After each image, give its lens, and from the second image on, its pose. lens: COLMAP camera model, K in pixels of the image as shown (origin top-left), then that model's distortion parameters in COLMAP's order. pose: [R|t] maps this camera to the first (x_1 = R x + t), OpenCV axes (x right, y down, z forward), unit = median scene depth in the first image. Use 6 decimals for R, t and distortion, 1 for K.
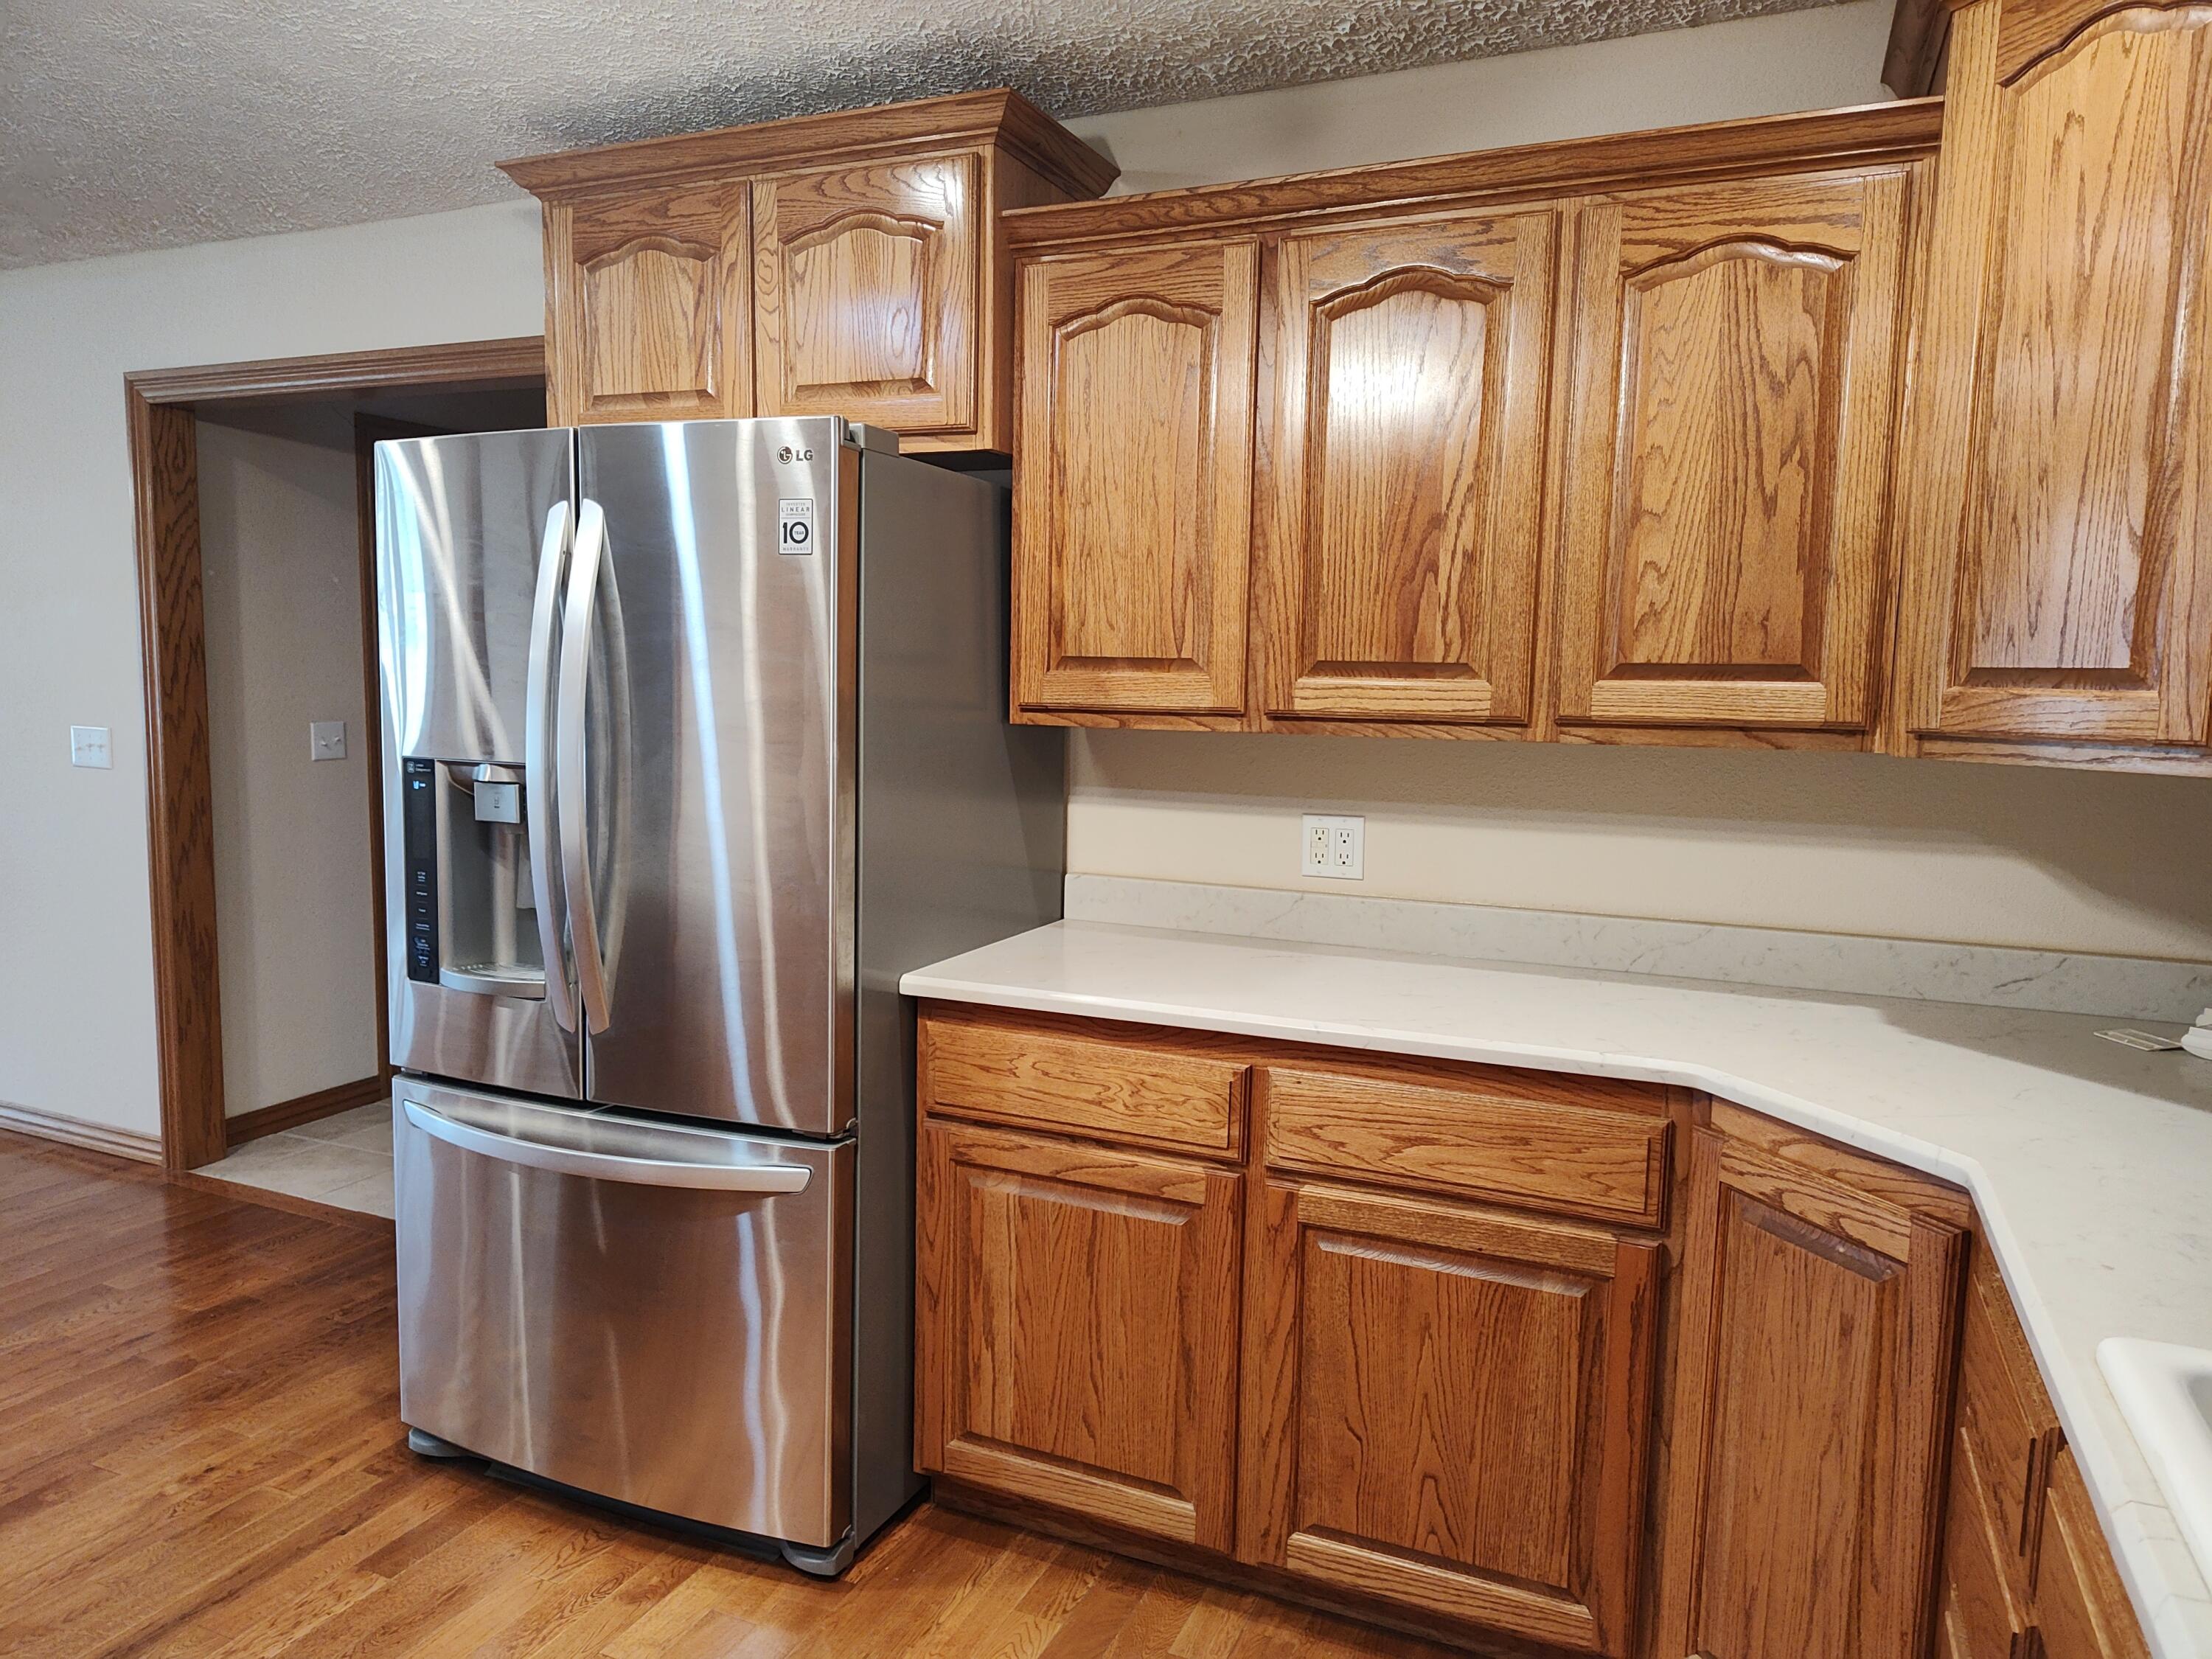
lens RADIAL K [[1472.5, 0, 1106.0], [0, 1472.5, 829.5], [0, 0, 1]] dist [0.054464, -0.044689]
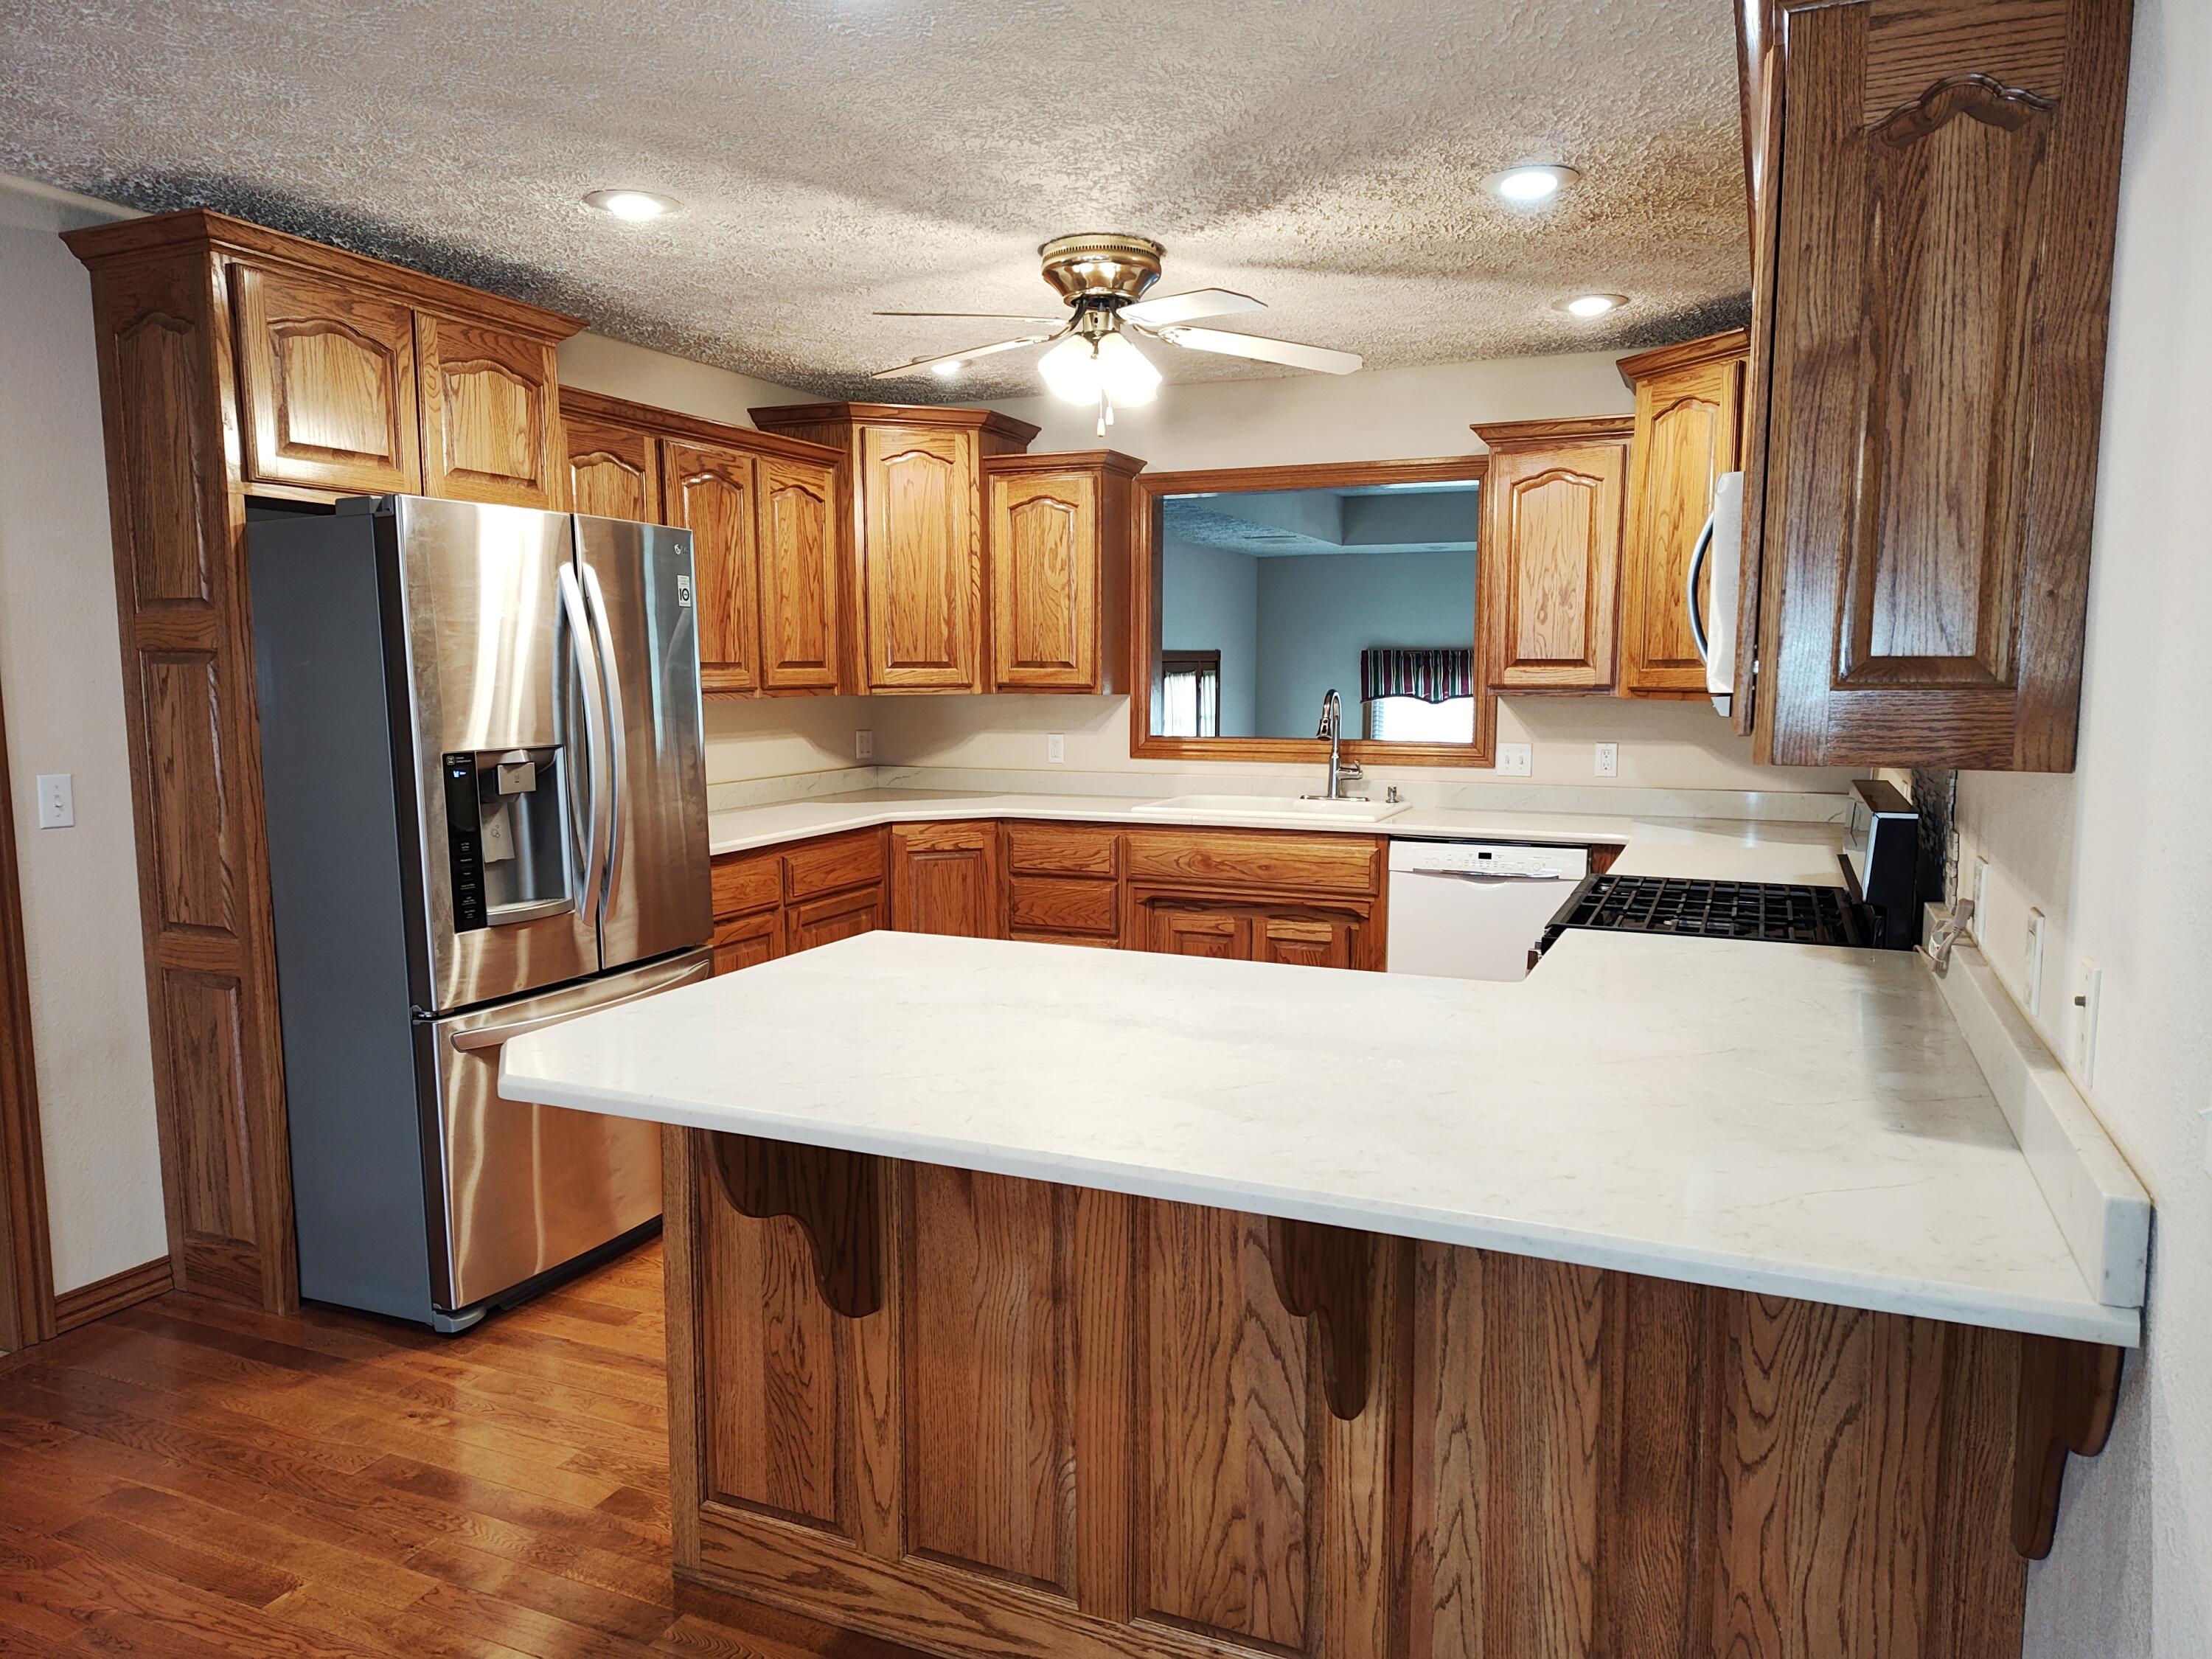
lens RADIAL K [[1478.3, 0, 1132.5], [0, 1478.3, 837.2], [0, 0, 1]] dist [0.054981, -0.046043]
pose [[-0.013866, -0.132816, 0.991044, -1.877873], [0.118284, 0.983962, 0.133522, -0.085050], [-0.992883, 0.119076, 0.002067, 0.477865]]
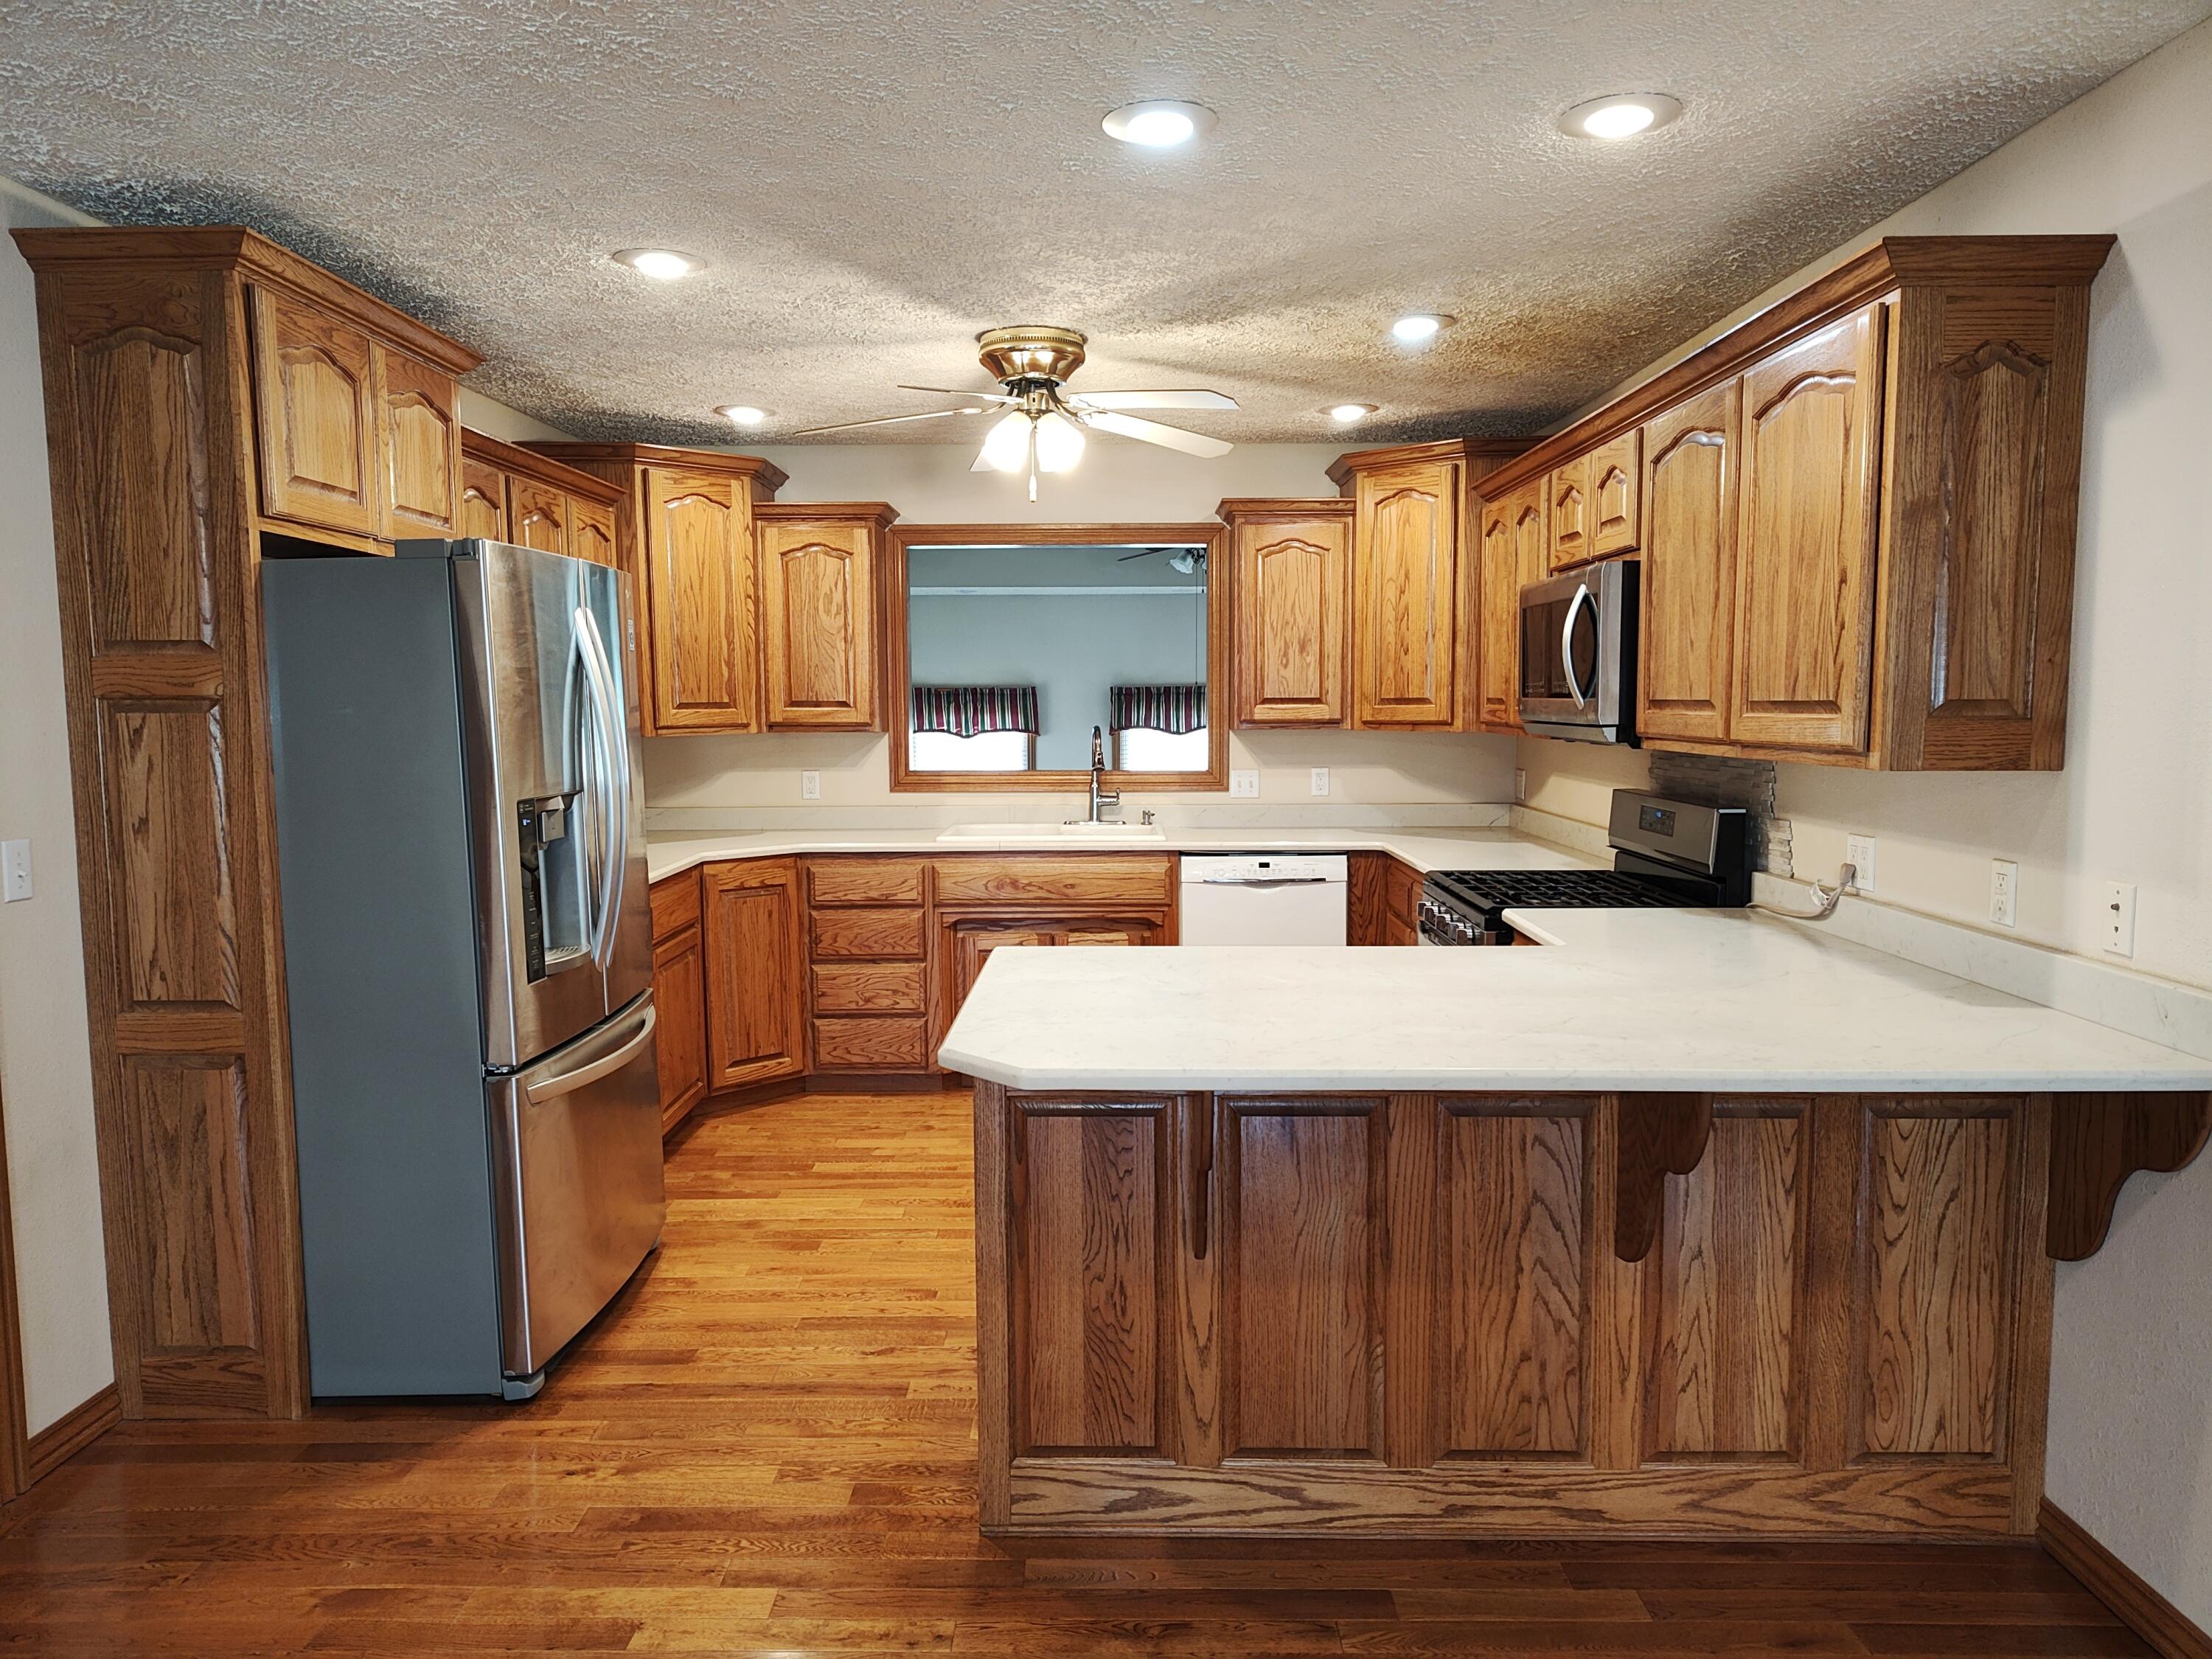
lens RADIAL K [[1472.5, 0, 1106.0], [0, 1472.5, 829.5], [0, 0, 1]] dist [0.054464, -0.044689]
pose [[-0.394735, -0.096468, 0.913717, -1.935603], [0.107307, 0.982827, 0.150123, -0.170771], [-0.912507, 0.157307, -0.377604, 1.119802]]
